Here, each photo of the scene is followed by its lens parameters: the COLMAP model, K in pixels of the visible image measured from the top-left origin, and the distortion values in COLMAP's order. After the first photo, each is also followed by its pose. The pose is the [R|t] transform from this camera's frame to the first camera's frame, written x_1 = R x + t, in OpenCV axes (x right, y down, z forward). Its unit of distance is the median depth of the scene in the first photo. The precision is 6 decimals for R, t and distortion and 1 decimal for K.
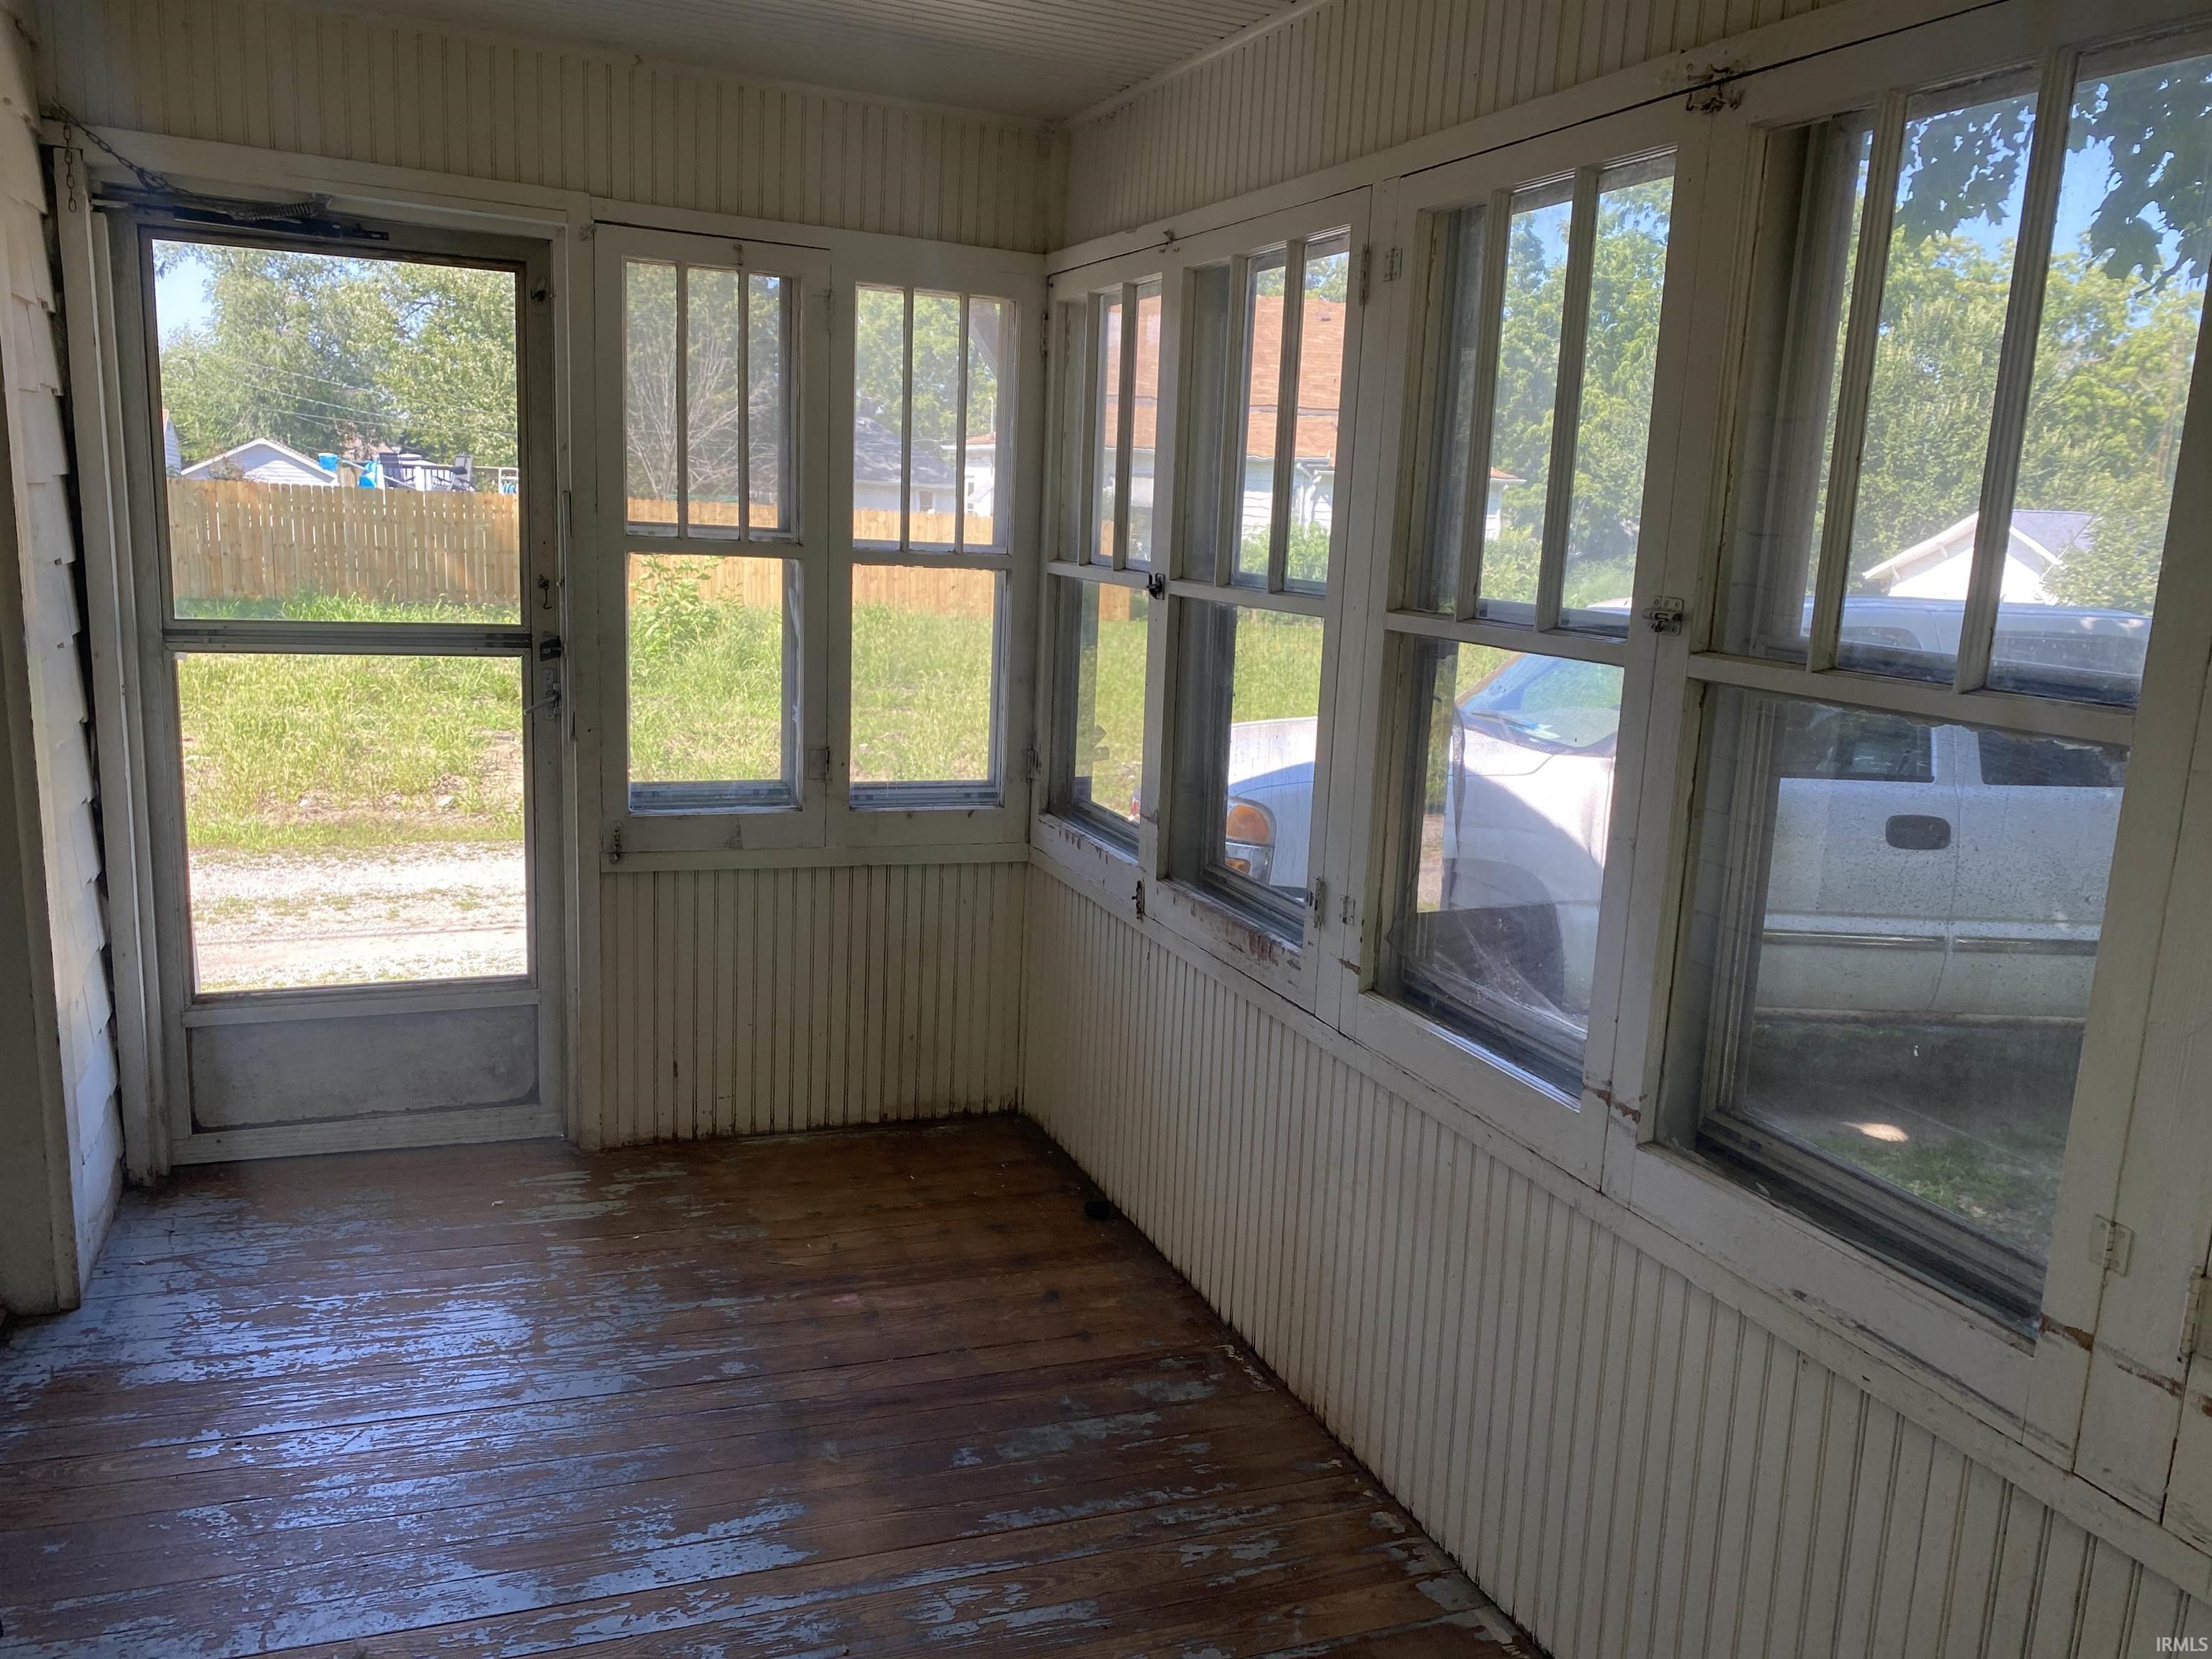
lens RADIAL K [[1668.1, 0, 1106.0], [0, 1668.1, 829.5], [0, 0, 1]] dist [0.050190, -0.045367]
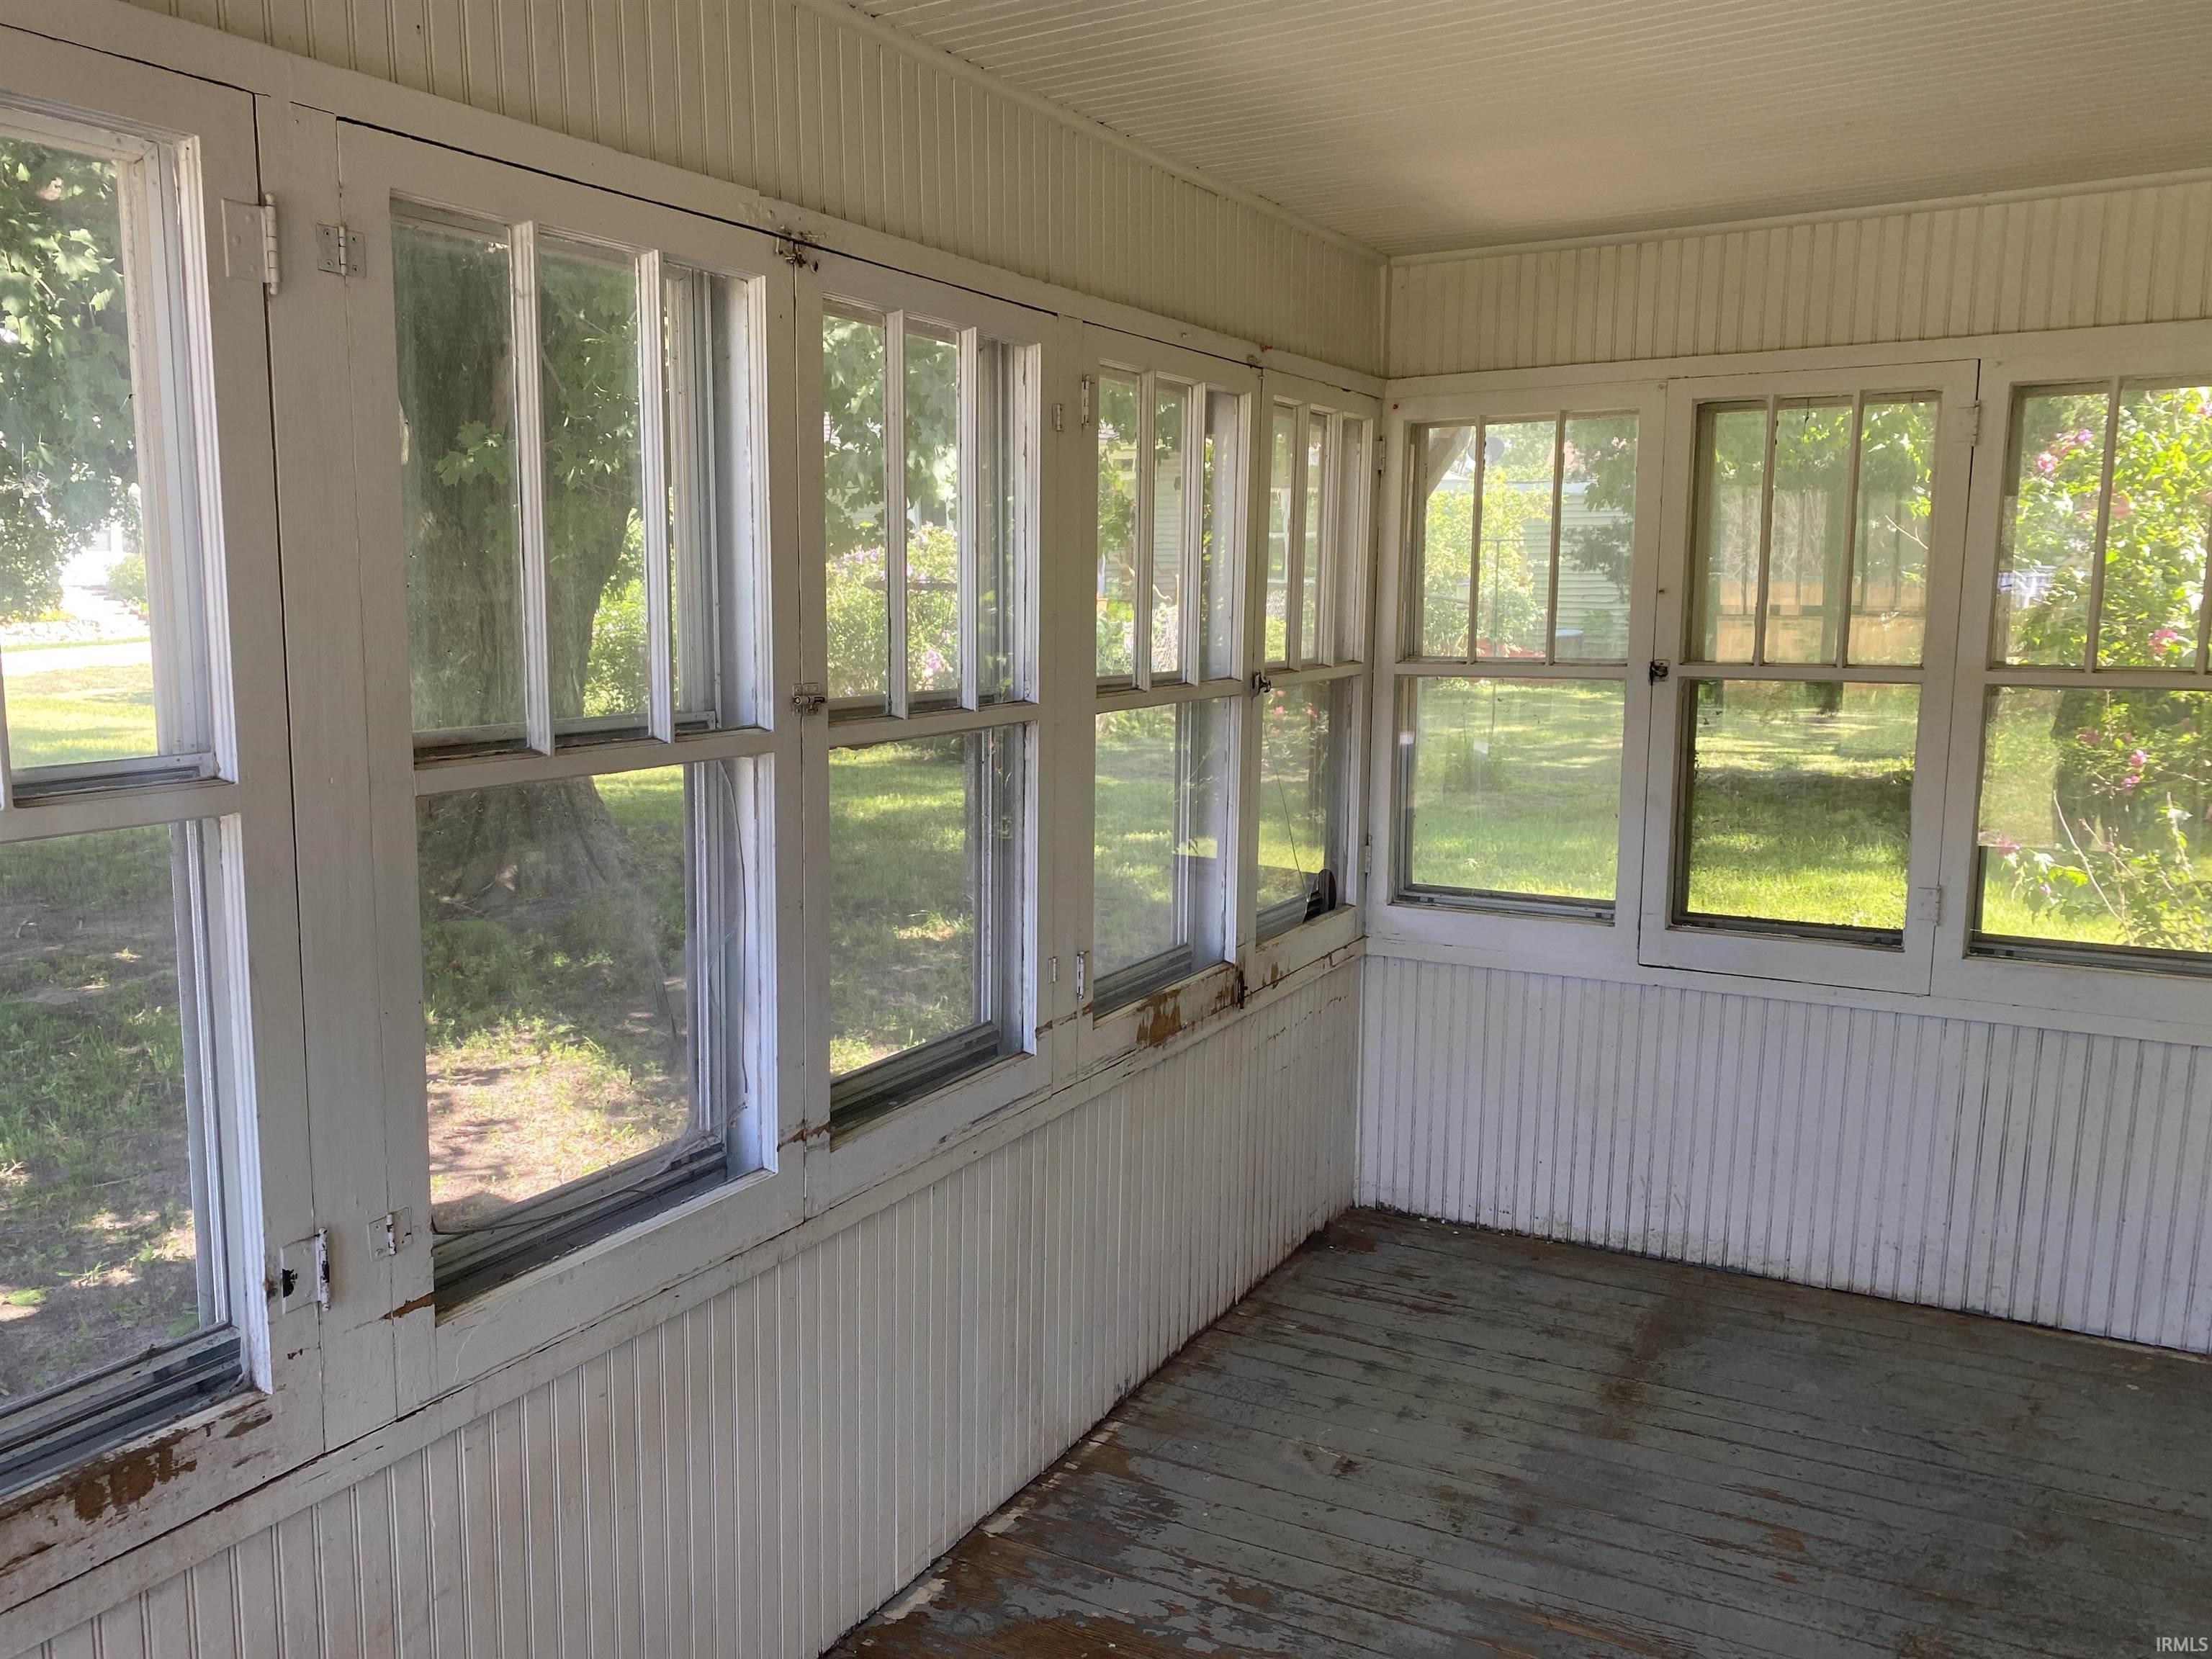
lens RADIAL K [[1668.1, 0, 1106.0], [0, 1668.1, 829.5], [0, 0, 1]] dist [0.050190, -0.045367]
pose [[-0.608704, -0.168133, 0.775378, -0.648396], [0.115067, 0.948248, 0.295950, -0.336667], [-0.785009, 0.269366, -0.557856, 1.413847]]
